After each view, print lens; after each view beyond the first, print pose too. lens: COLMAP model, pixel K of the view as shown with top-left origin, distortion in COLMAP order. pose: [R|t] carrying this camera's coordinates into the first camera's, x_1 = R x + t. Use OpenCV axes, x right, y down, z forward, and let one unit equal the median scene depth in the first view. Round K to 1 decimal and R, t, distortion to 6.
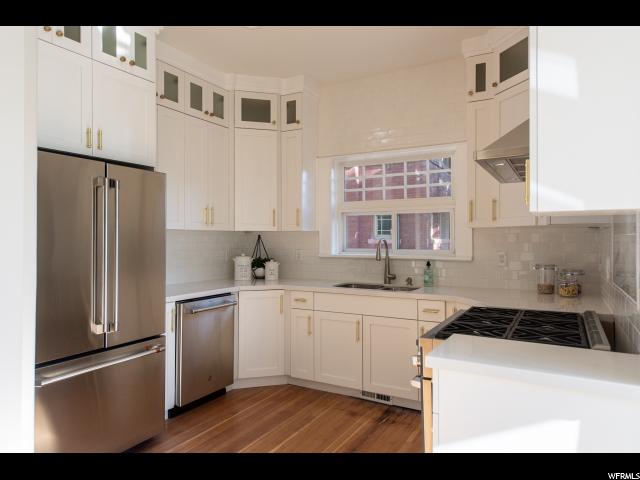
lens RADIAL K [[428.9, 0, 320.0], [0, 428.9, 240.0], [0, 0, 1]] dist [-0.002235, -0.001304]
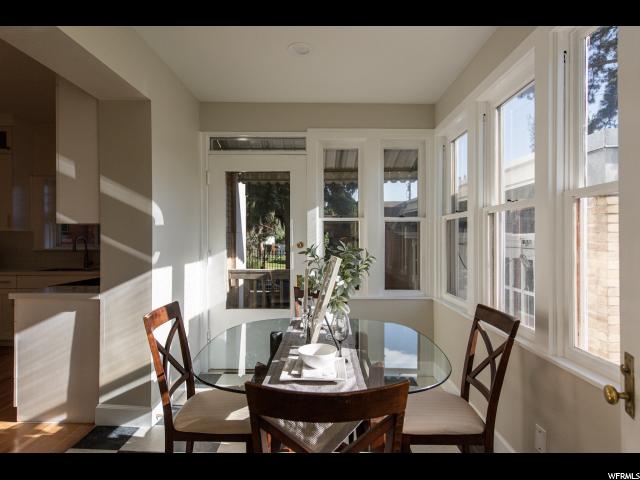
lens RADIAL K [[359.4, 0, 320.0], [0, 359.4, 240.0], [0, 0, 1]] dist [0.002159, 0.000462]
pose [[0.874167, -0.005120, 0.485599, 0.269235], [0.003480, 0.999985, 0.004278, 0.005603], [-0.485613, -0.002049, 0.874171, -0.473906]]
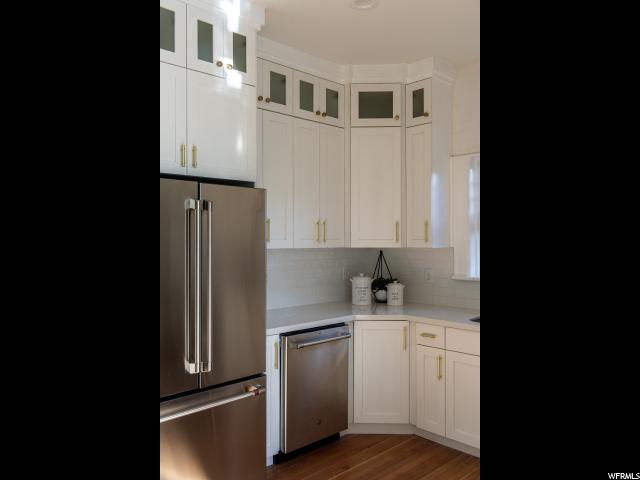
lens RADIAL K [[465.2, 0, 320.0], [0, 465.2, 240.0], [0, 0, 1]] dist [-0.022036, -0.000856]
pose [[0.954587, -0.002093, -0.297925, 0.020125], [0.002821, 0.999994, 0.002014, -0.041262], [0.297919, -0.002762, 0.954587, 0.101273]]
